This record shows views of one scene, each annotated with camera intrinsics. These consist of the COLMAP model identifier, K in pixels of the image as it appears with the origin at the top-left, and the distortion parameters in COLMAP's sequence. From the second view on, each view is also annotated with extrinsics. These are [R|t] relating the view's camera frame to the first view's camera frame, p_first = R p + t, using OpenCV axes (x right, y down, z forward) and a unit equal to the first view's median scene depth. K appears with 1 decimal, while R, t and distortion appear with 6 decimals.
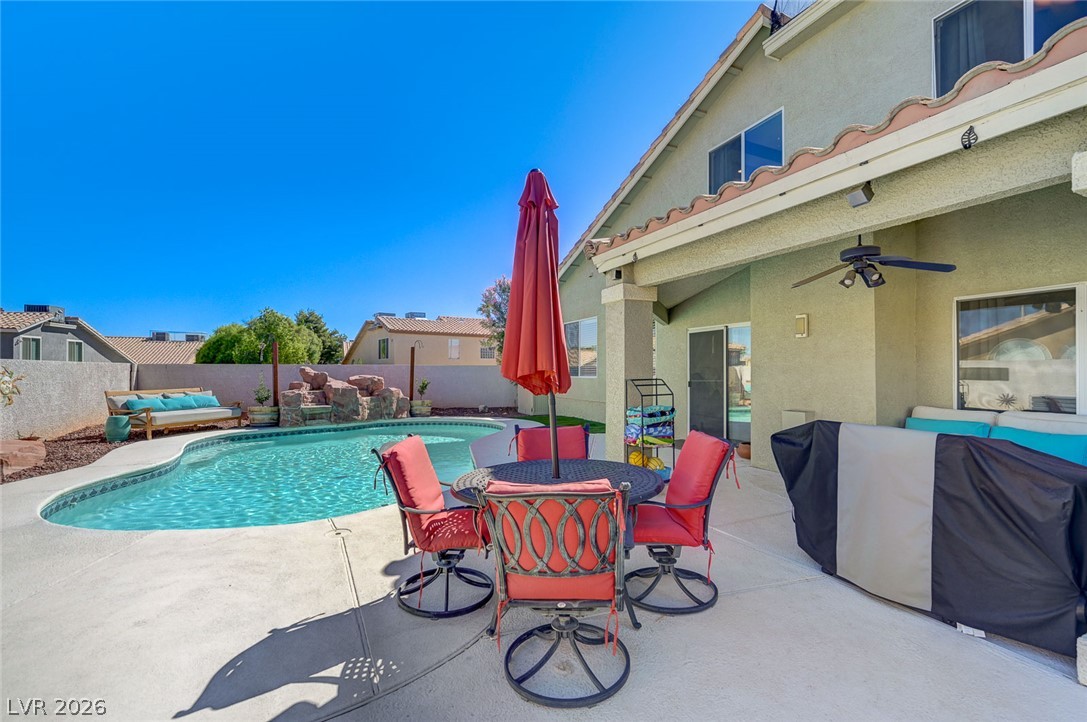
lens RADIAL K [[469.7, 0, 542.2], [0, 469.7, 358.1], [0, 0, 1]] dist [-0.001002, -0.000511]
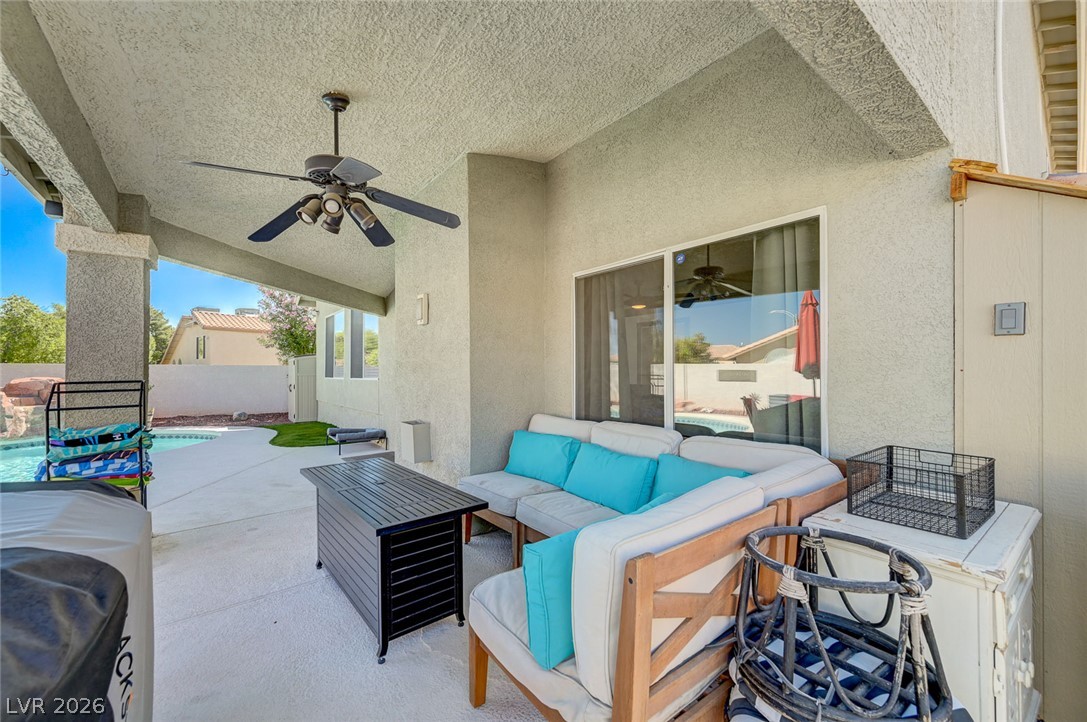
lens RADIAL K [[430.4, 0, 544.1], [0, 430.4, 369.4], [0, 0, 1]] dist [0.001239, 0.000180]
pose [[0.969764, 0.002349, 0.244033, 0.469028], [-0.006942, 0.999815, 0.017964, 0.011050], [-0.243946, -0.019115, 0.969600, 0.232295]]
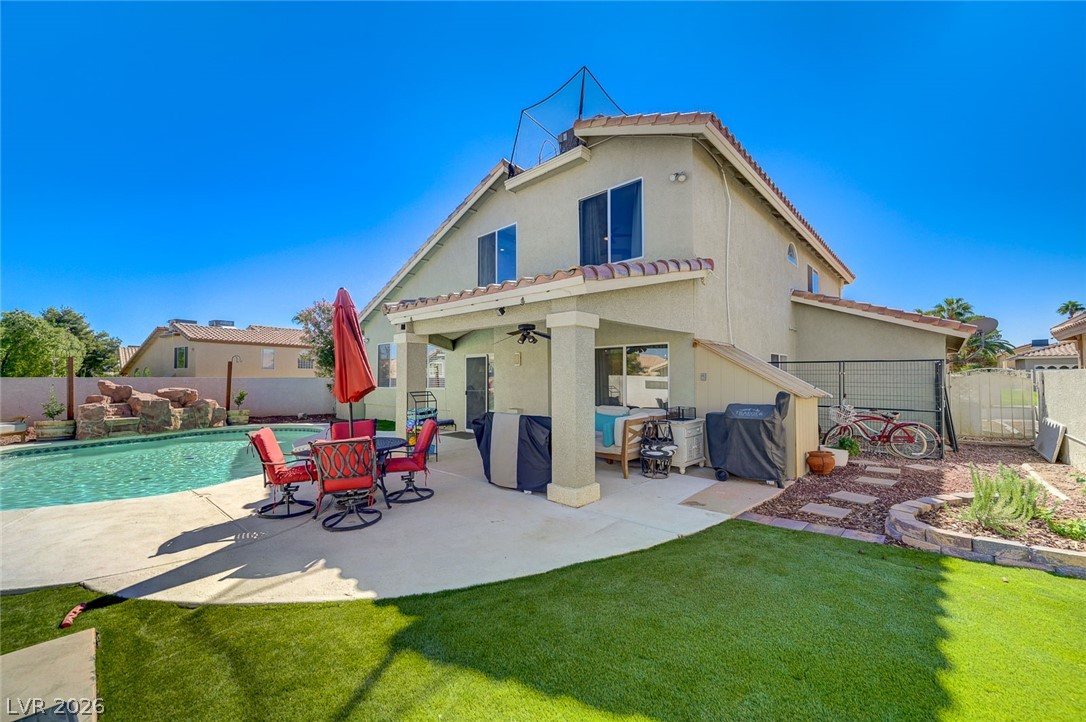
lens RADIAL K [[430.0, 0, 540.5], [0, 430.0, 365.4], [0, 0, 1]] dist [0.001239, 0.000180]
pose [[0.926064, 0.010562, 0.377219, 0.031682], [-0.009222, 0.999943, -0.005359, -0.031160], [-0.377254, 0.001484, 0.926108, -0.395559]]
